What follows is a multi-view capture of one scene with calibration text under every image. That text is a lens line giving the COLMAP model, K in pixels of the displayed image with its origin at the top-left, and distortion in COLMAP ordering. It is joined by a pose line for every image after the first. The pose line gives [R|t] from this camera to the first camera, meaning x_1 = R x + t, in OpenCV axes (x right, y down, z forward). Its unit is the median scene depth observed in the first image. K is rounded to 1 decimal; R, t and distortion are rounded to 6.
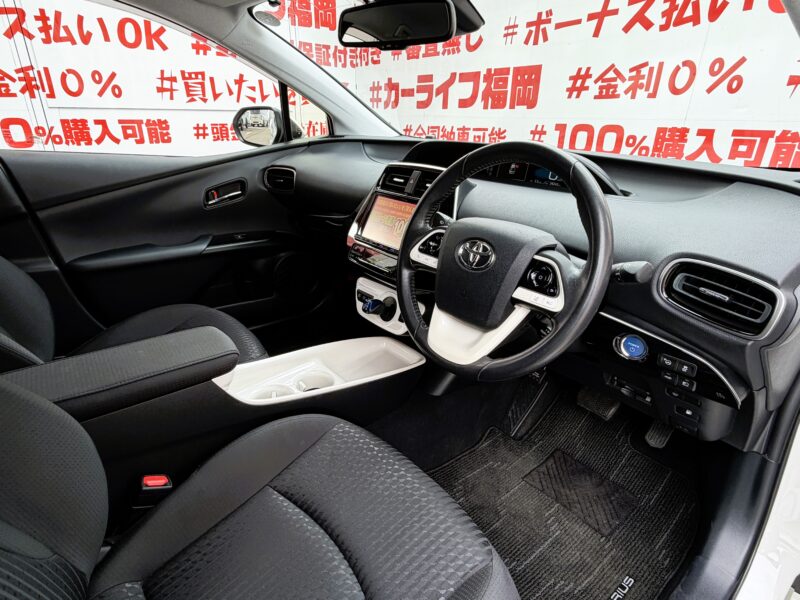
lens RADIAL K [[443.3, 0, 387.5], [0, 443.3, 300.1], [0, 0, 1]] dist [-0.002832, -0.000816]
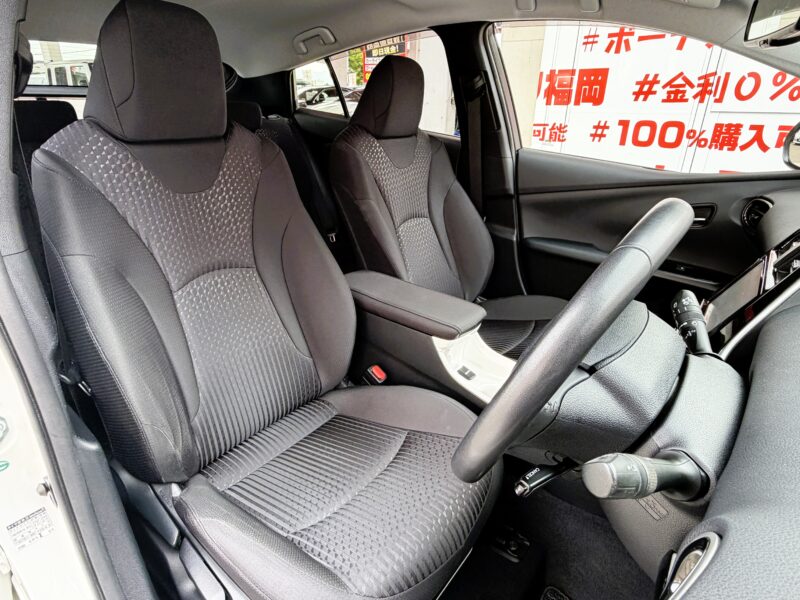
lens RADIAL K [[443.3, 0, 387.5], [0, 443.3, 300.1], [0, 0, 1]] dist [-0.002832, -0.000816]
pose [[0.189326, 0.381798, -0.904647, 0.468303], [-0.380191, 0.877949, 0.290963, -0.159969], [0.905323, 0.288852, 0.311374, 0.311637]]
